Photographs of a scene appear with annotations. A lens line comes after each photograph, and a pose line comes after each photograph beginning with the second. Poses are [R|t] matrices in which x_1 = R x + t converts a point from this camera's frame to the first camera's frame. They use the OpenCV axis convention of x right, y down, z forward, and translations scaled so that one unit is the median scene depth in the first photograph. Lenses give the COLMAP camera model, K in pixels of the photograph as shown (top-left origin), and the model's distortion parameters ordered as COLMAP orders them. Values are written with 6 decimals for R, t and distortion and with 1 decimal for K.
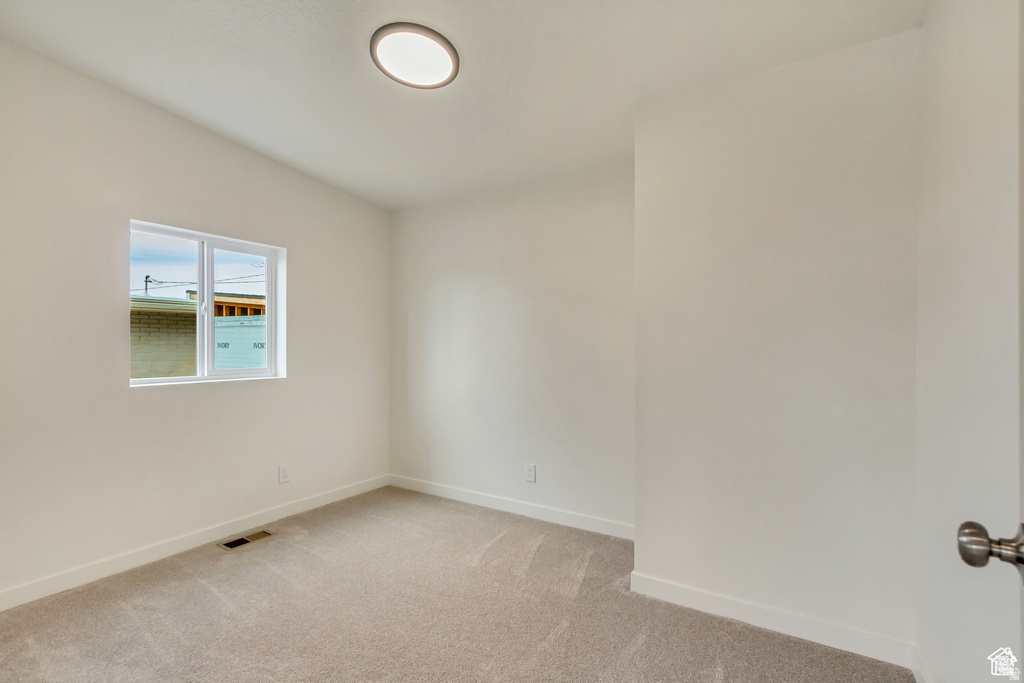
lens RADIAL K [[476.6, 0, 518.7], [0, 476.6, 342.6], [0, 0, 1]] dist [0.003816, -0.004597]
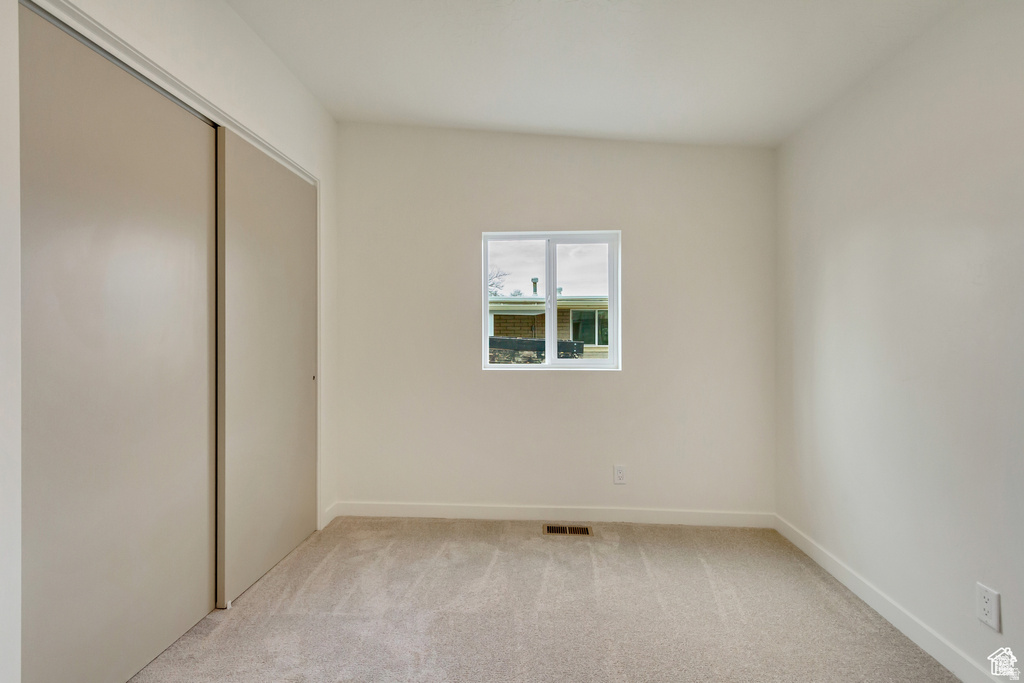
lens RADIAL K [[476.6, 0, 513.8], [0, 476.6, 338.2], [0, 0, 1]] dist [0.003816, -0.004597]
pose [[0.470176, 0.001654, -0.882571, 0.254609], [-0.001160, 0.999999, 0.001256, 0.010142], [0.882572, 0.000433, 0.470177, 0.426494]]
